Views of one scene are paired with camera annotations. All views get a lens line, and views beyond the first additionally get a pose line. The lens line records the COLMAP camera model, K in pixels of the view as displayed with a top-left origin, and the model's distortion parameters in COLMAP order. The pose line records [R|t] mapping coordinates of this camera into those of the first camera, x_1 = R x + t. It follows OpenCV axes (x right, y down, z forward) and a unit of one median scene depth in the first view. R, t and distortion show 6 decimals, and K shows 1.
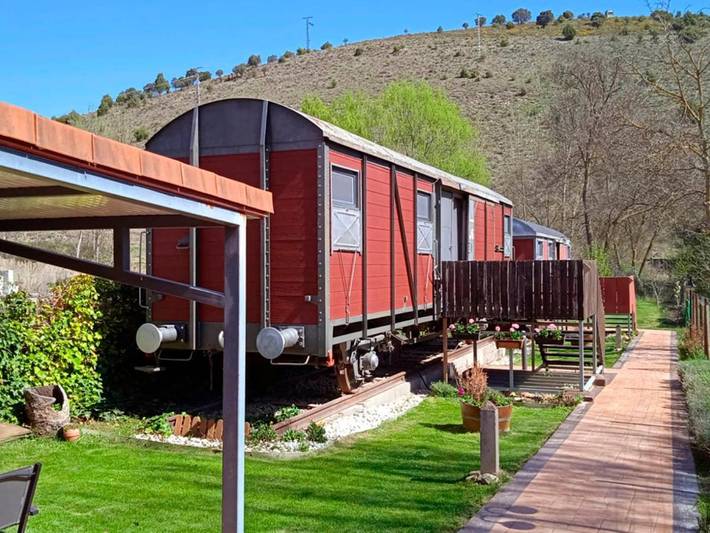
lens RADIAL K [[767.7, 0, 355.0], [0, 767.7, 266.5], [0, 0, 1]] dist [0.068158, -0.017550]
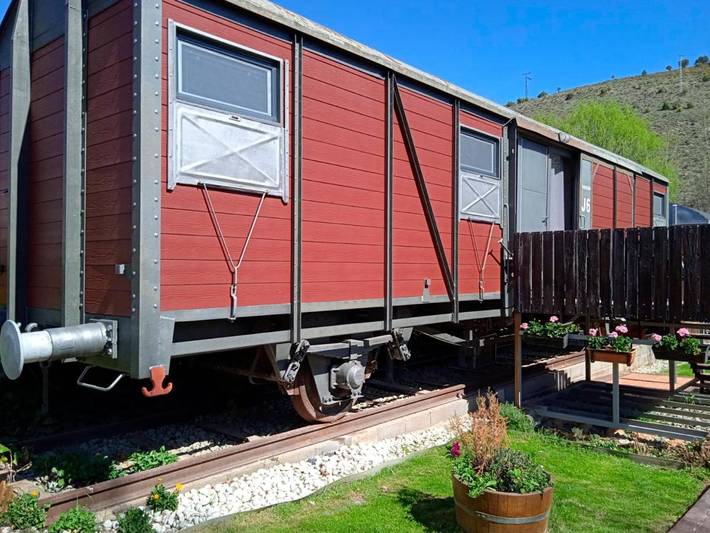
lens RADIAL K [[584.5, 0, 355.0], [0, 584.5, 266.5], [0, 0, 1]] dist [0.011436, 0.015425]
pose [[0.941493, 0.006332, -0.336974, 0.162891], [-0.007478, 0.999970, -0.002103, 0.027076], [0.336950, 0.004500, 0.941512, 0.458594]]
